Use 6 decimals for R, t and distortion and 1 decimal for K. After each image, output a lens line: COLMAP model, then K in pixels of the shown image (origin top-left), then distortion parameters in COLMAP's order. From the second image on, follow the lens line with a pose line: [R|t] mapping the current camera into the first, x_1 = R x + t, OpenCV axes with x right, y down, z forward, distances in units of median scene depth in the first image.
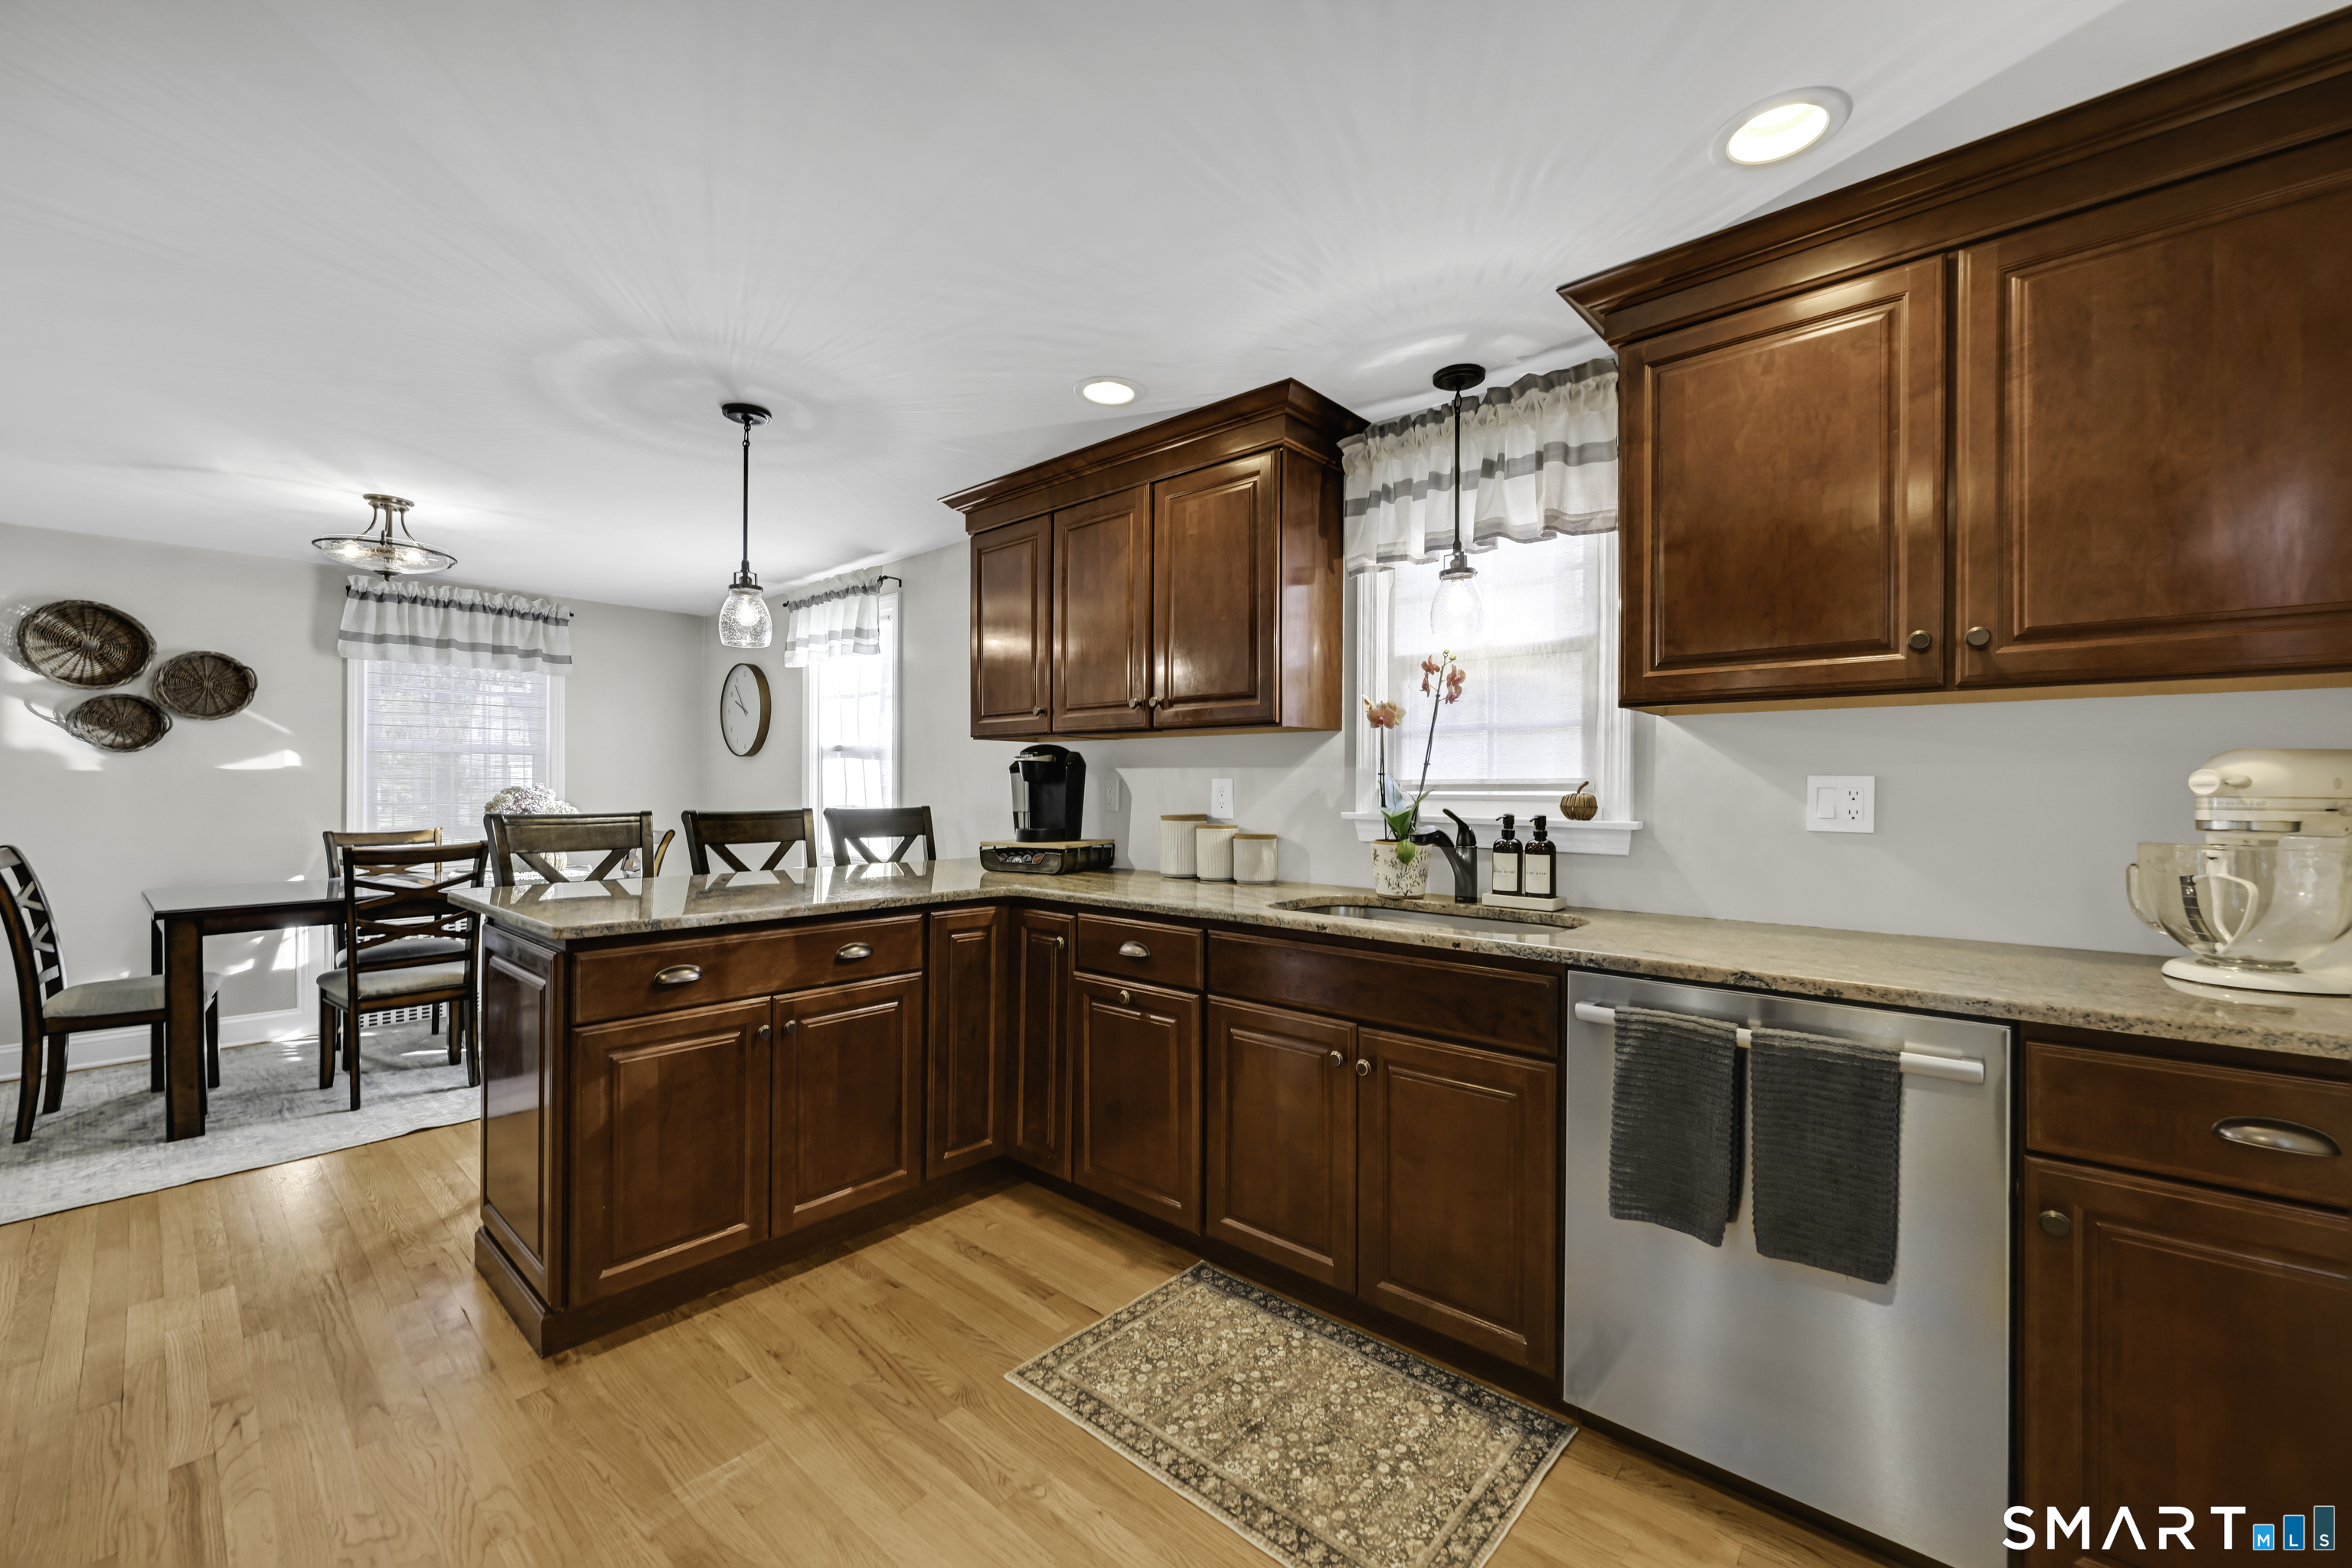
lens RADIAL K [[940.0, 0, 1206.9], [0, 940.0, 784.7], [0, 0, 1]] dist [0.001813, 0.000123]
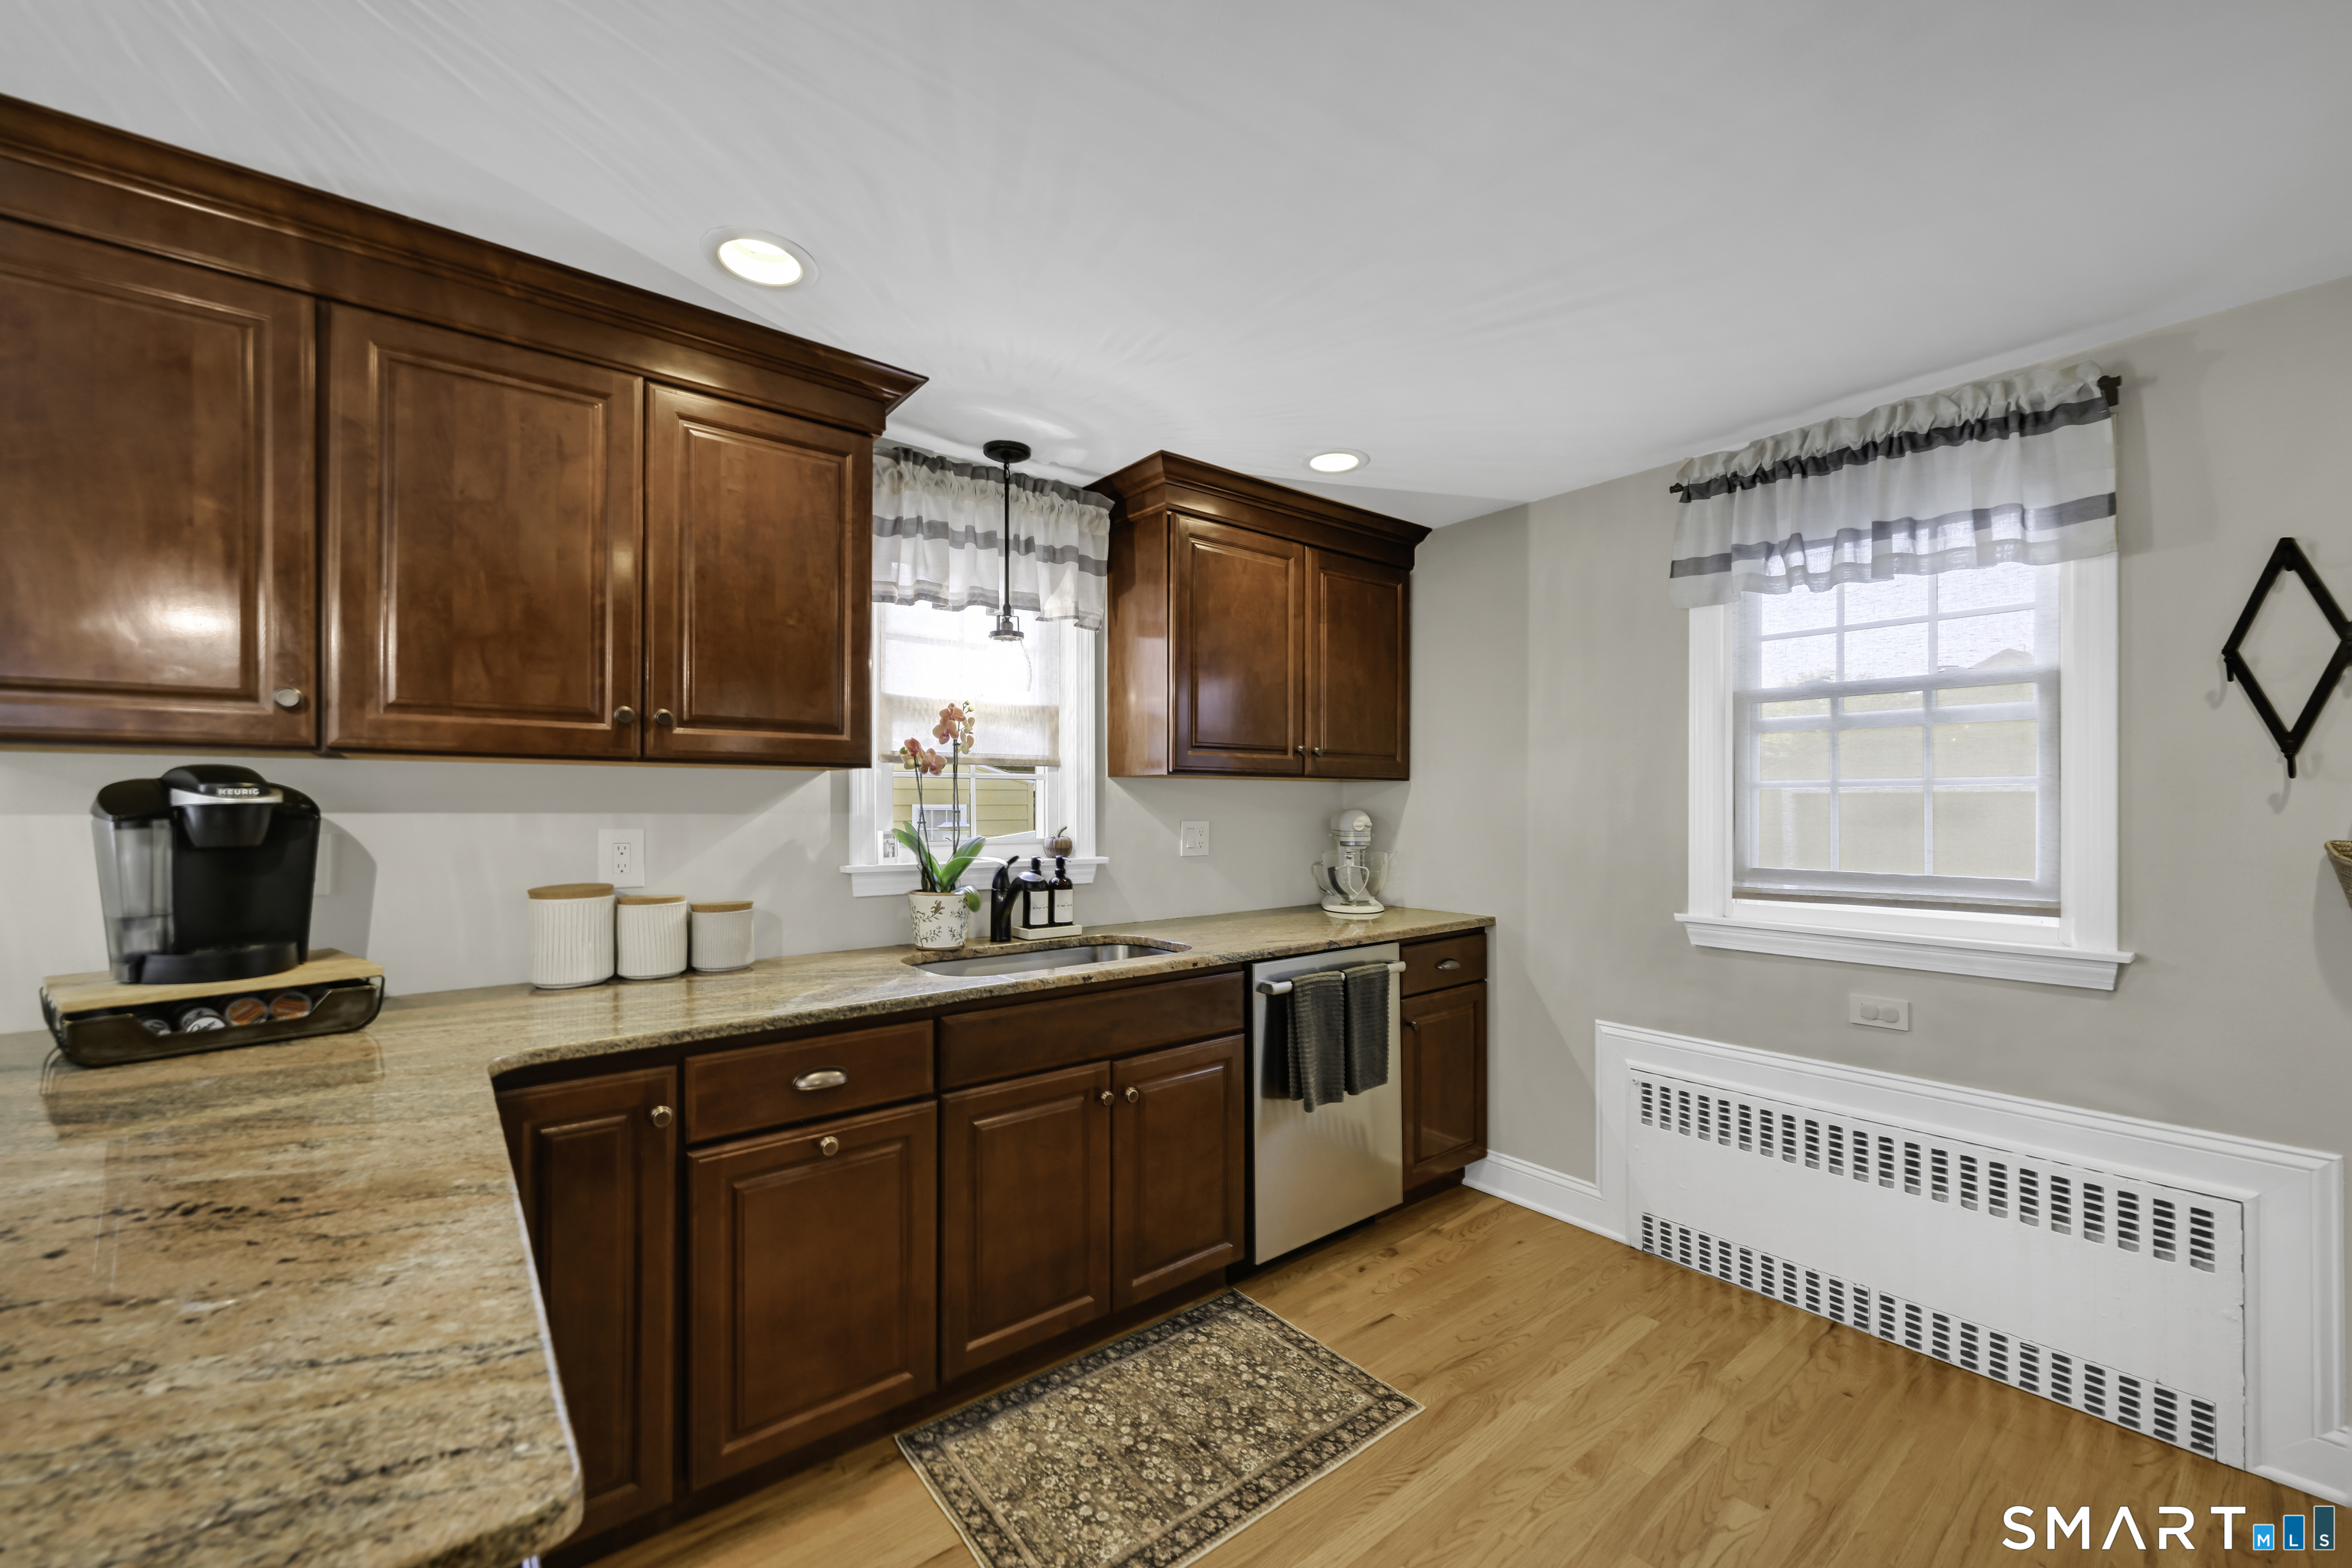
lens RADIAL K [[910.8, 0, 1184.7], [0, 910.8, 800.9], [0, 0, 1]] dist [-0.001489, -0.000018]
pose [[0.185702, -0.000118, 0.982606, -0.715104], [-0.003139, 0.999995, 0.000714, -0.036873], [-0.982601, -0.003217, 0.185700, 0.608654]]
